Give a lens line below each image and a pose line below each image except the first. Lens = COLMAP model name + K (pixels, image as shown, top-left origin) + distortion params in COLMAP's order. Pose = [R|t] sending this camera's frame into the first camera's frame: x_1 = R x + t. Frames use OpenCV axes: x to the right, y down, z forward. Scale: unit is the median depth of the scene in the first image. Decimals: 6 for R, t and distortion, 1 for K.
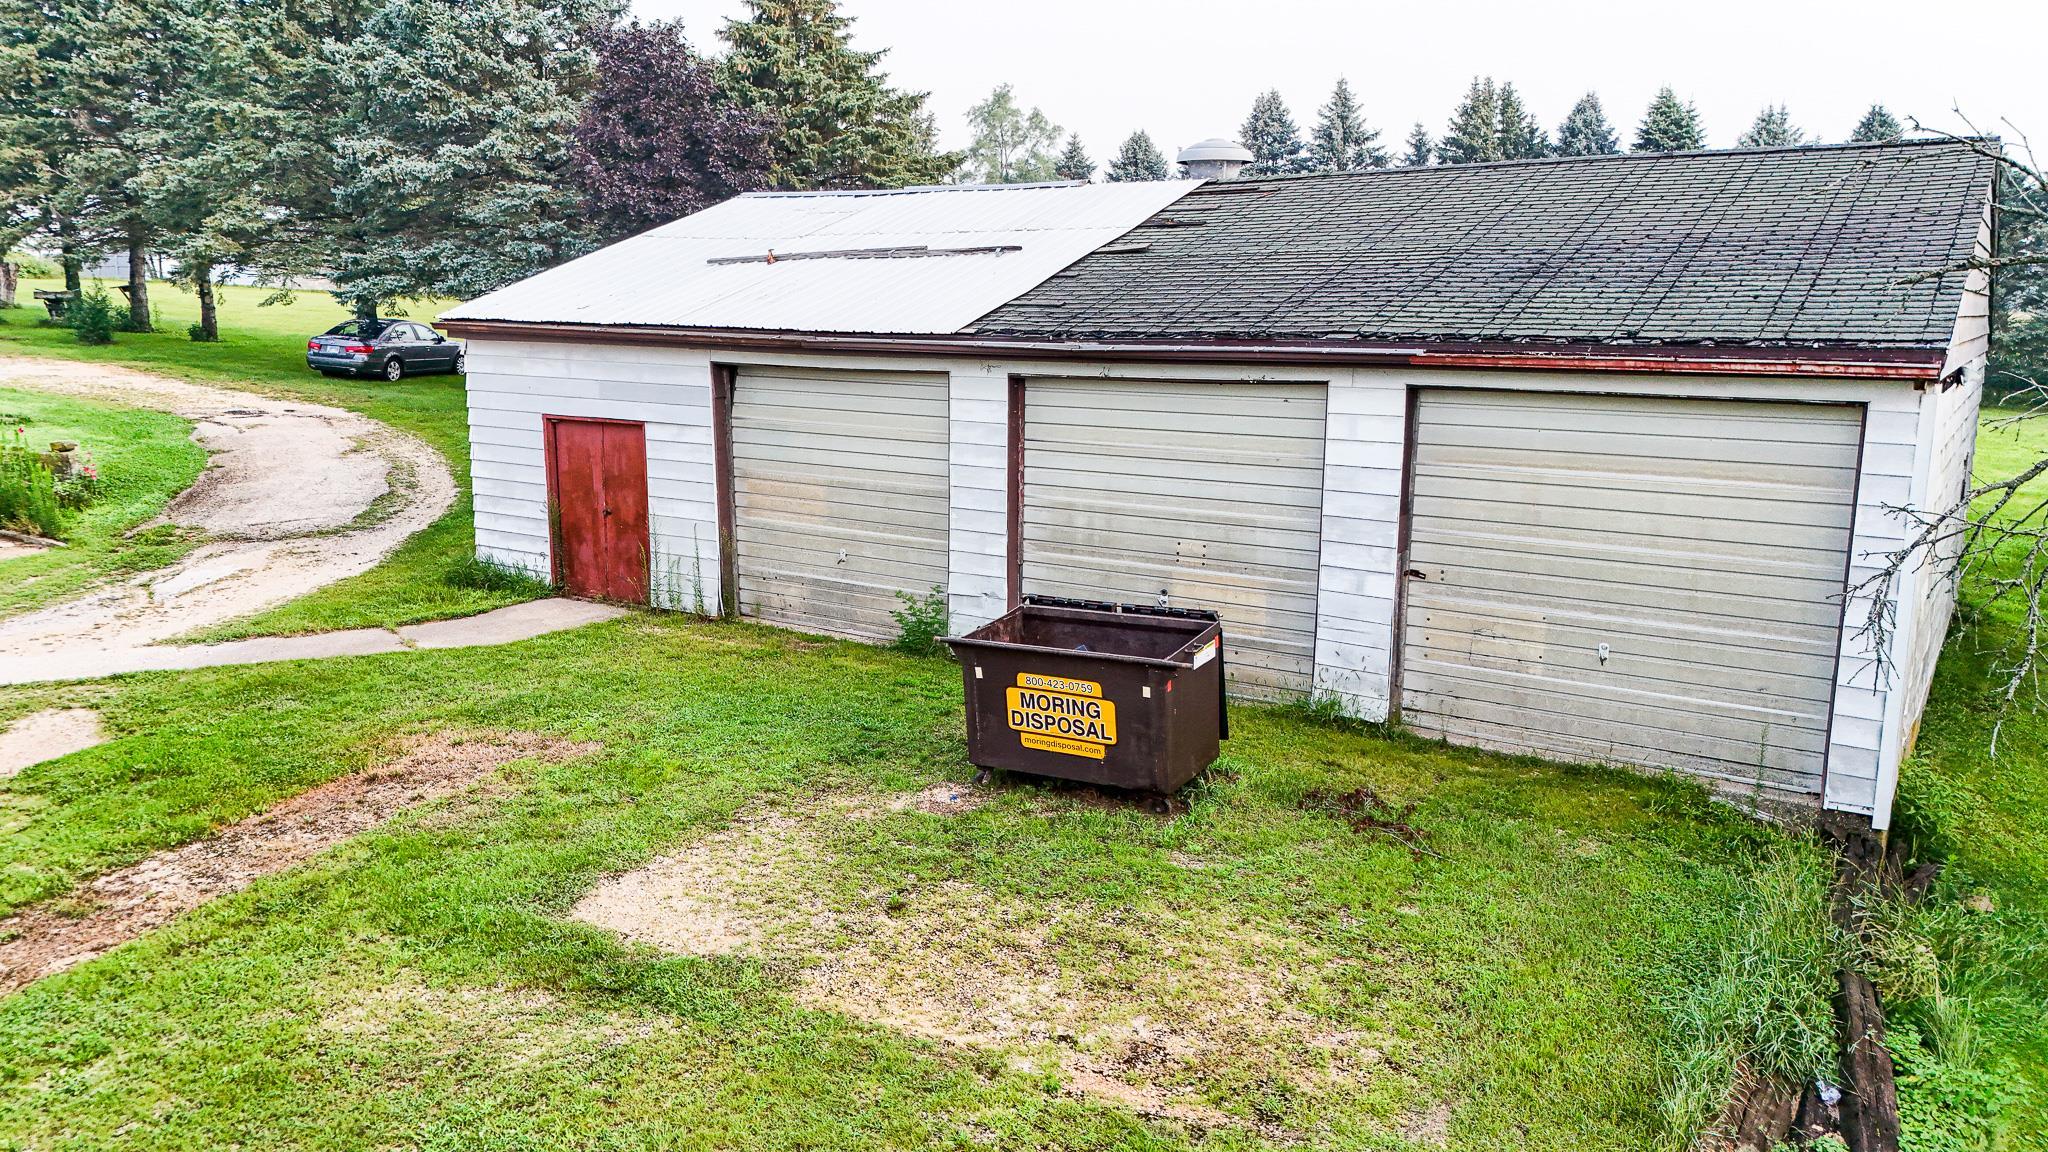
lens RADIAL K [[1507.5, 0, 1025.8], [0, 1507.5, 564.1], [0, 0, 1]] dist [0.079849, -0.074780]
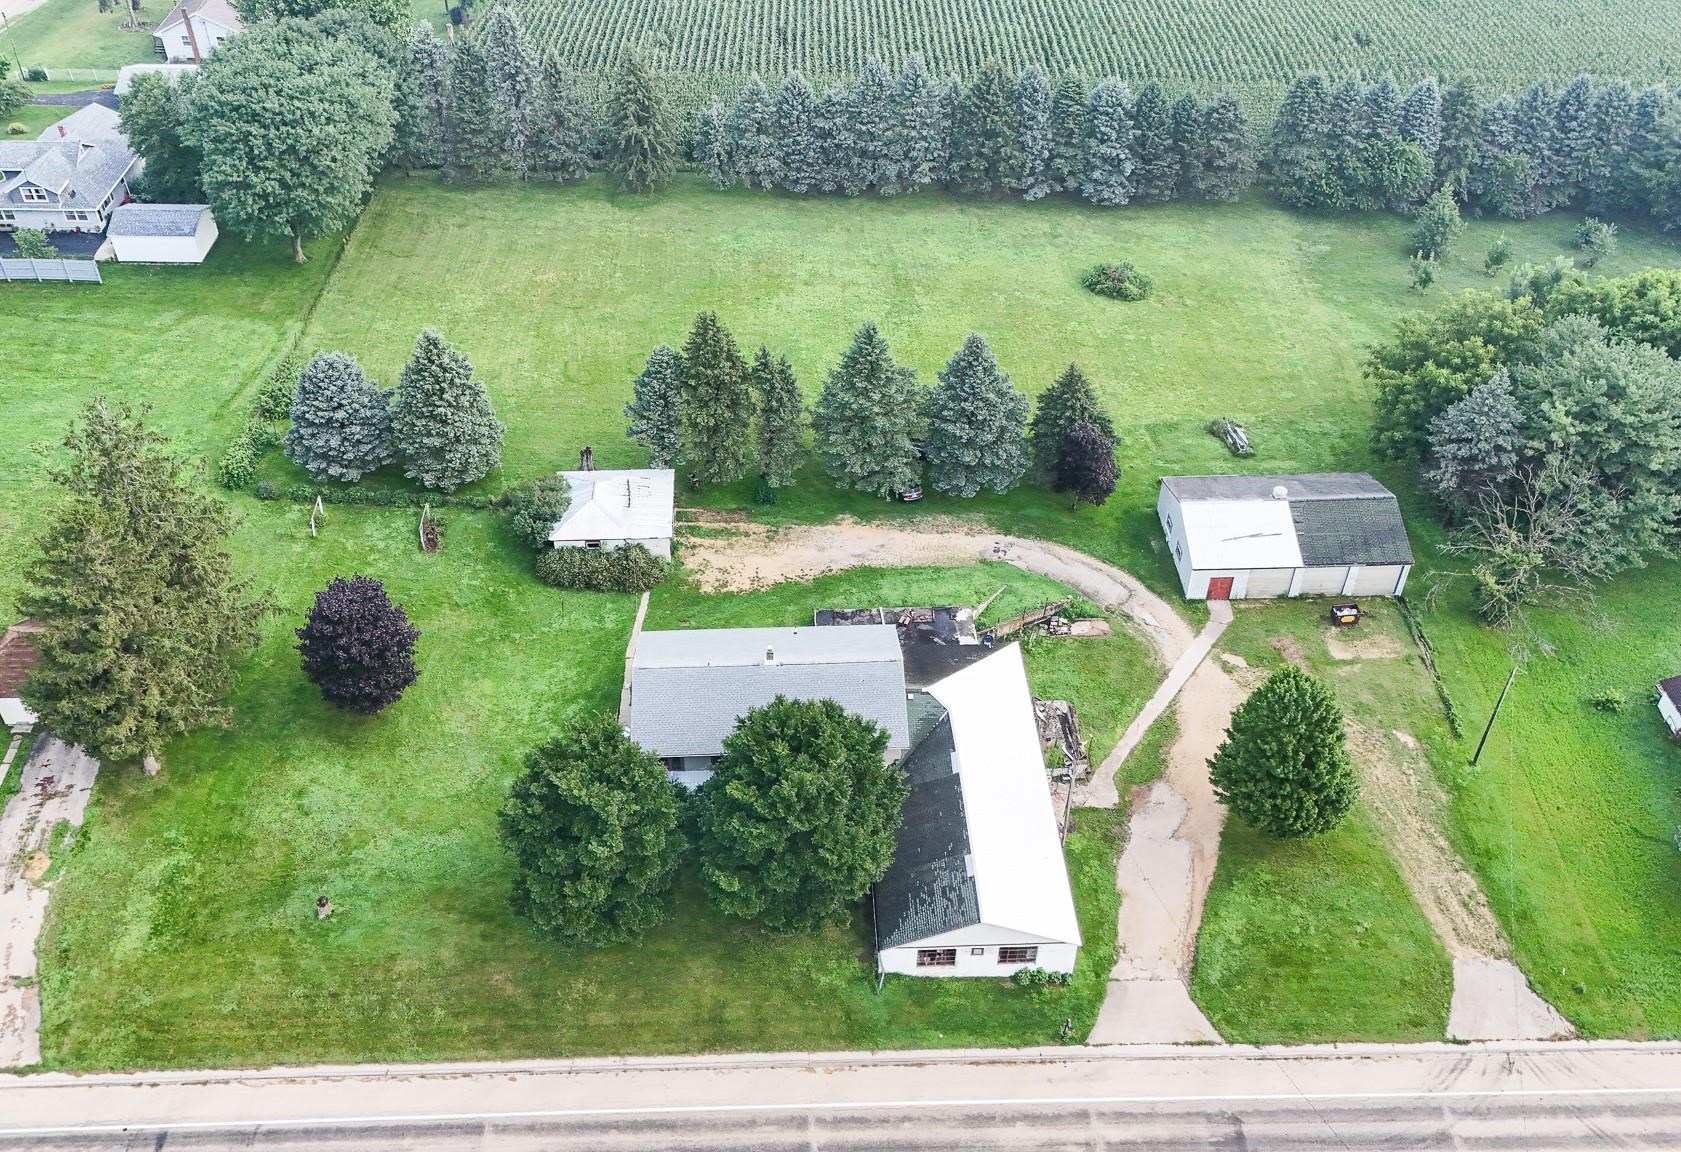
lens RADIAL K [[1485.4, 0, 838.3], [0, 1485.4, 575.3], [0, 0, 1]] dist [0.082351, -0.010985]
pose [[0.806260, -0.386318, 0.448000, -4.944730], [0.094828, 0.831927, 0.546723, -4.141286], [-0.583912, -0.398318, 0.707383, -2.755743]]
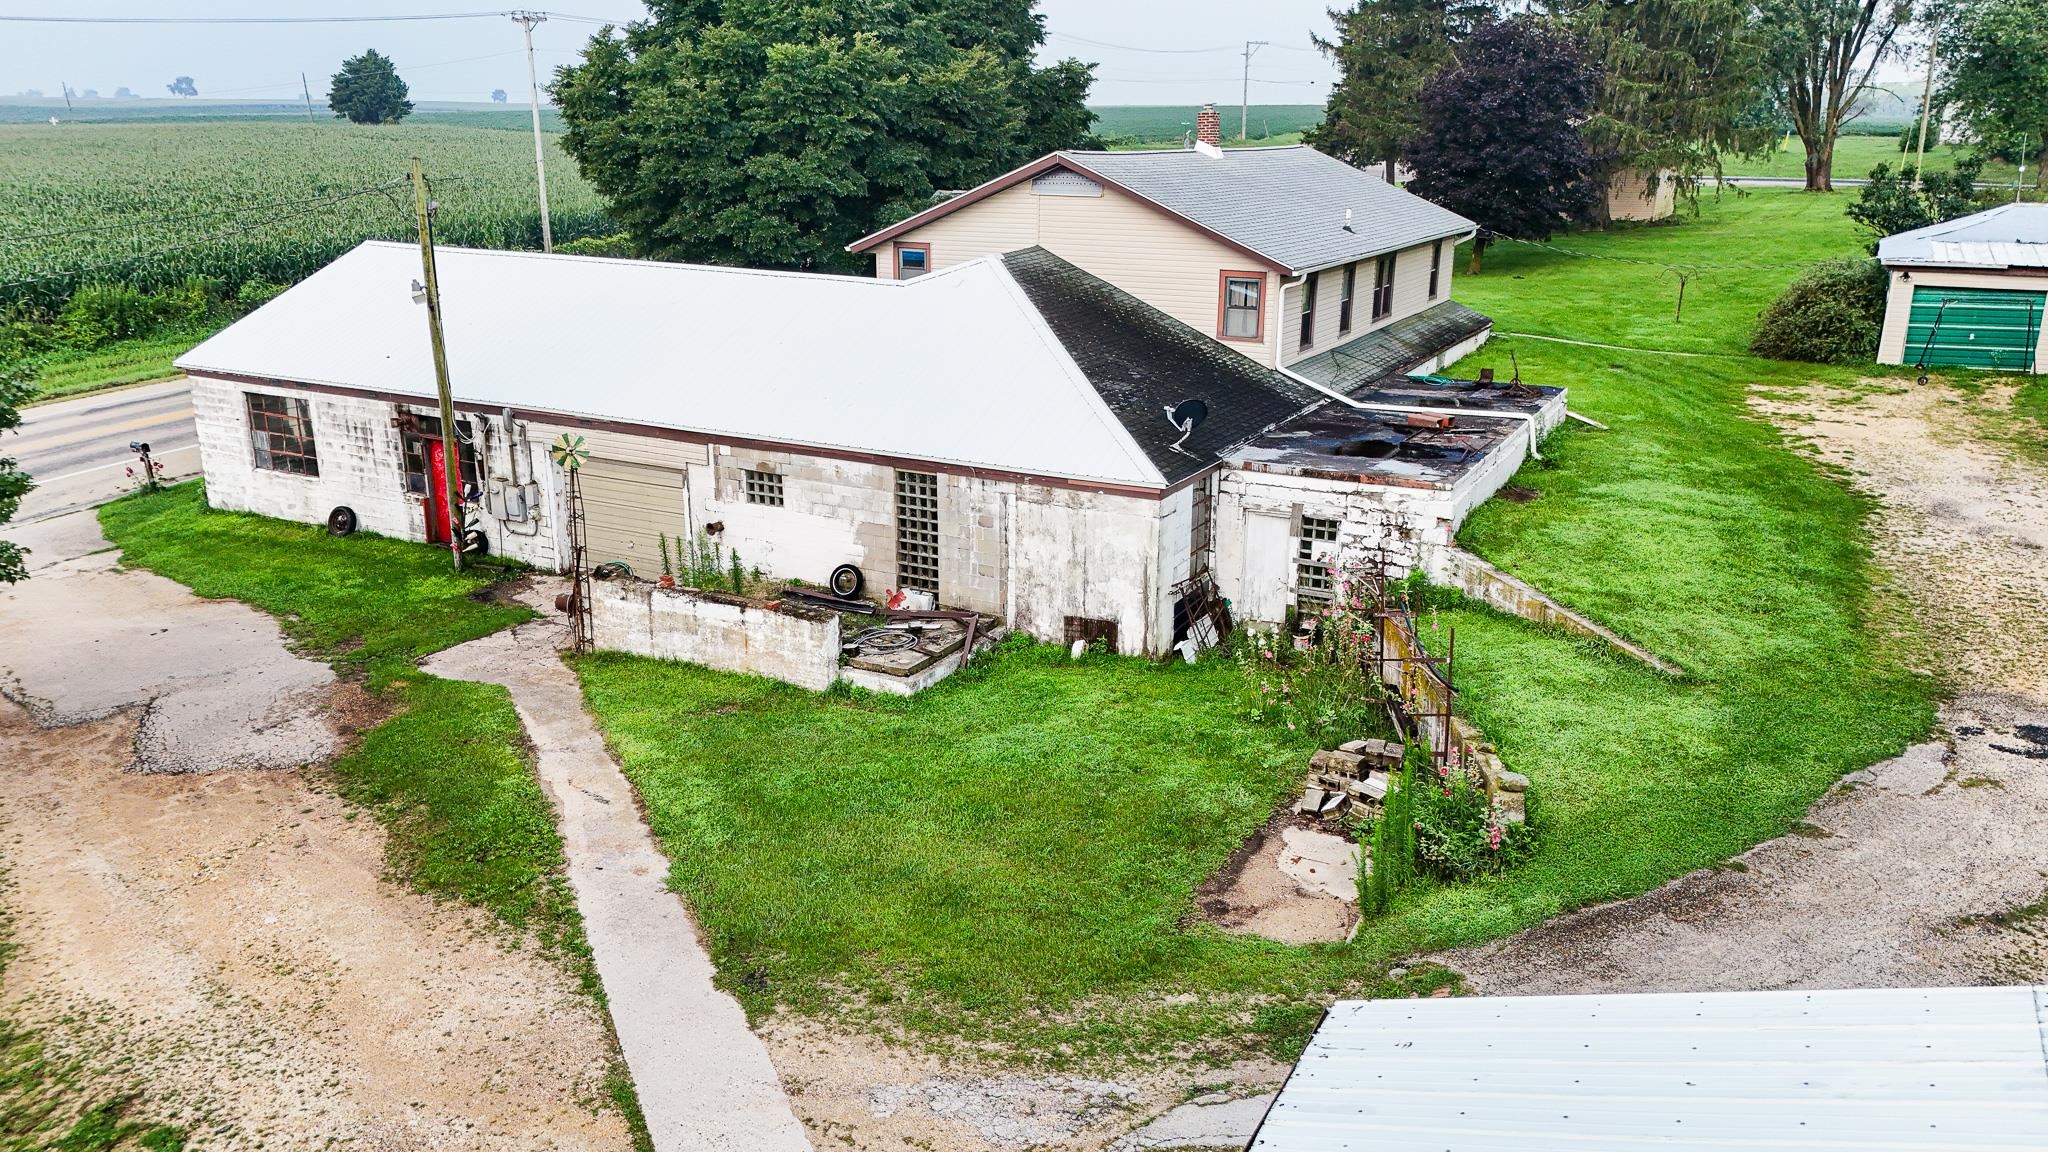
lens RADIAL K [[1507.5, 0, 1021.7], [0, 1507.5, 566.3], [0, 0, 1]] dist [0.079849, -0.074780]
pose [[0.095064, 0.272751, -0.957376, 0.049677], [-0.173645, 0.951531, 0.253843, -0.495104], [0.980209, 0.142113, 0.137818, 0.987629]]
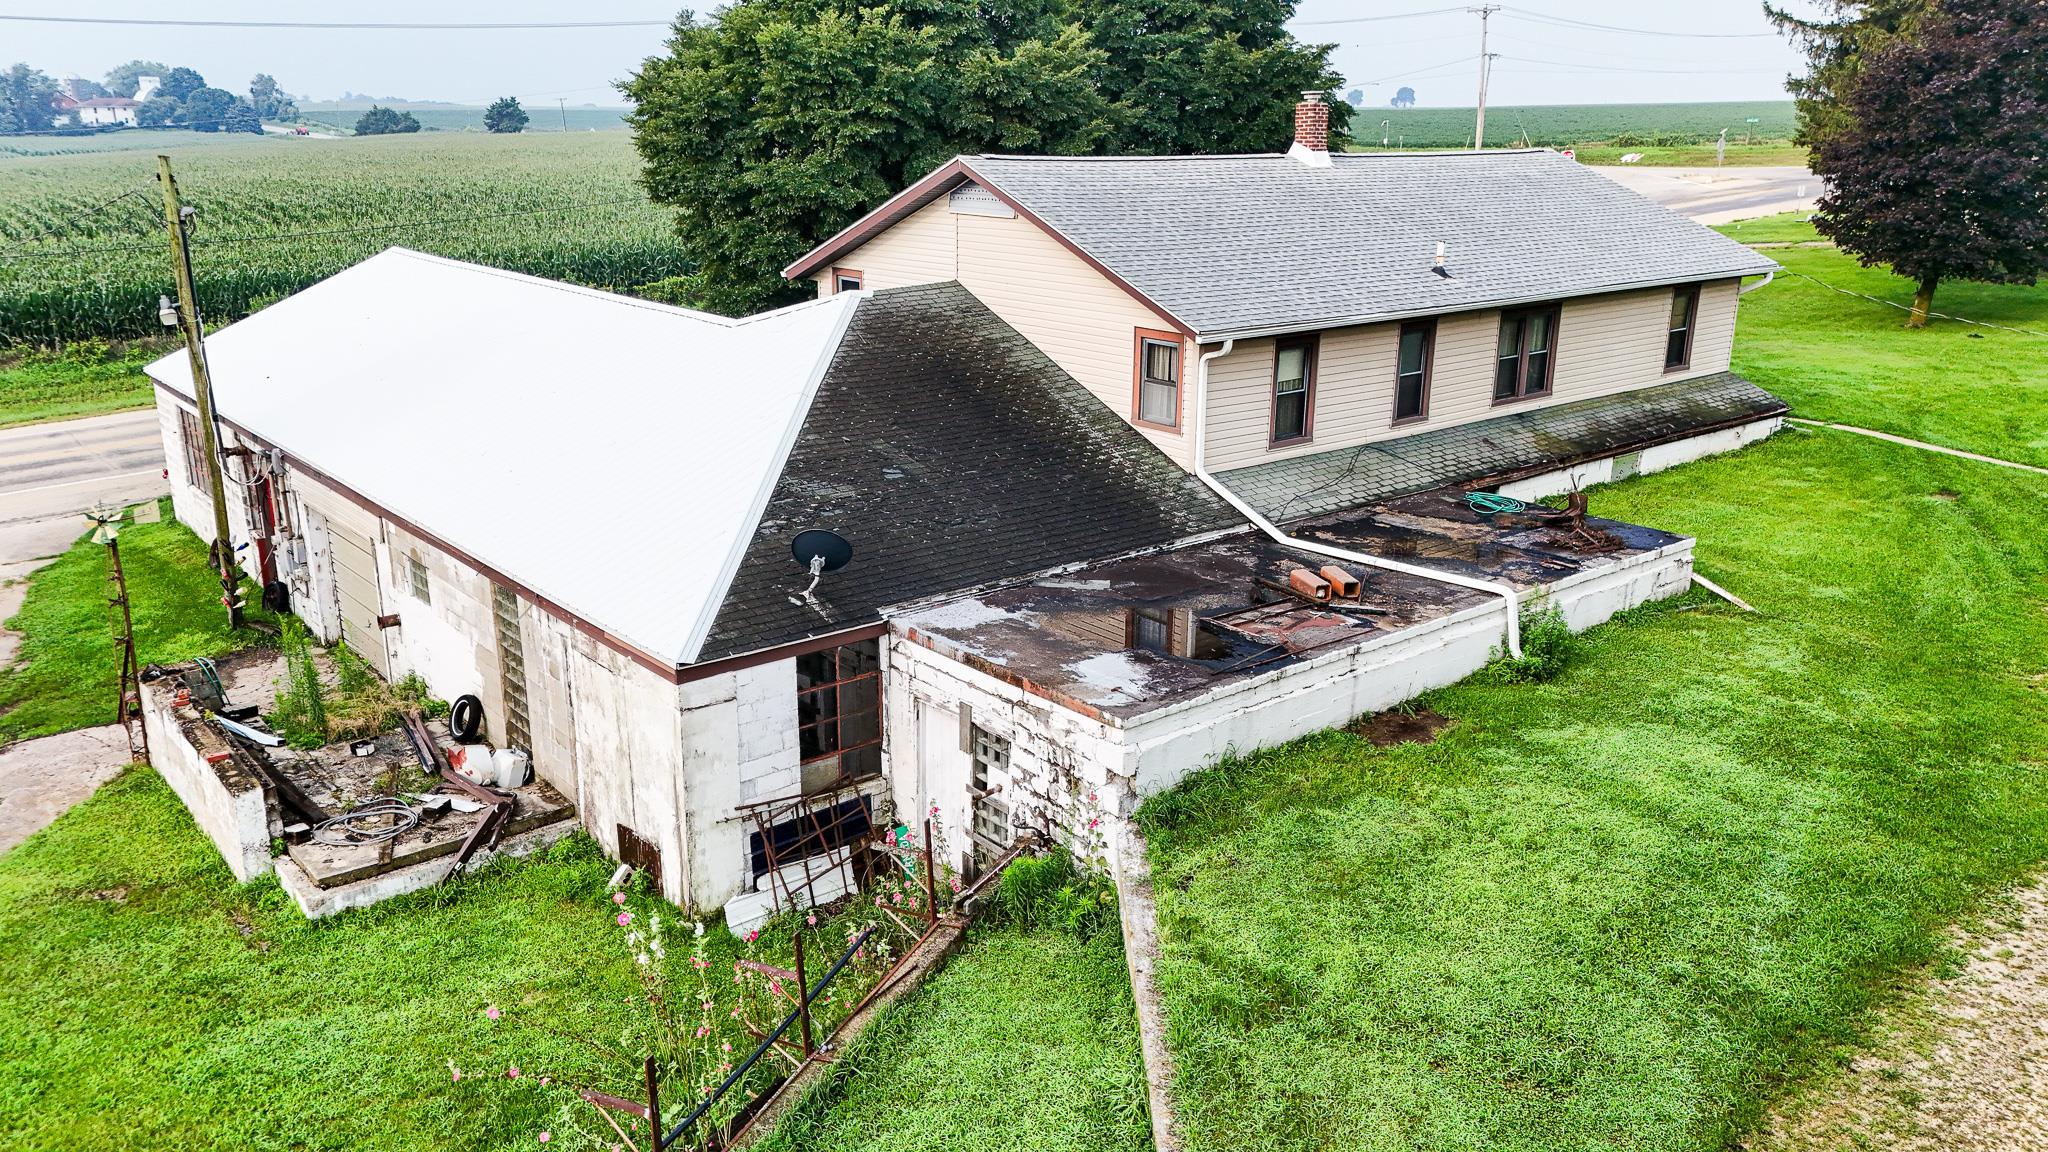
lens RADIAL K [[1507.5, 0, 1027.4], [0, 1507.5, 564.2], [0, 0, 1]] dist [0.079849, -0.074780]
pose [[-0.286217, 0.260019, -0.922209, -0.593365], [-0.169391, 0.933583, 0.315798, -0.631040], [0.943073, 0.246601, -0.223163, 1.770554]]
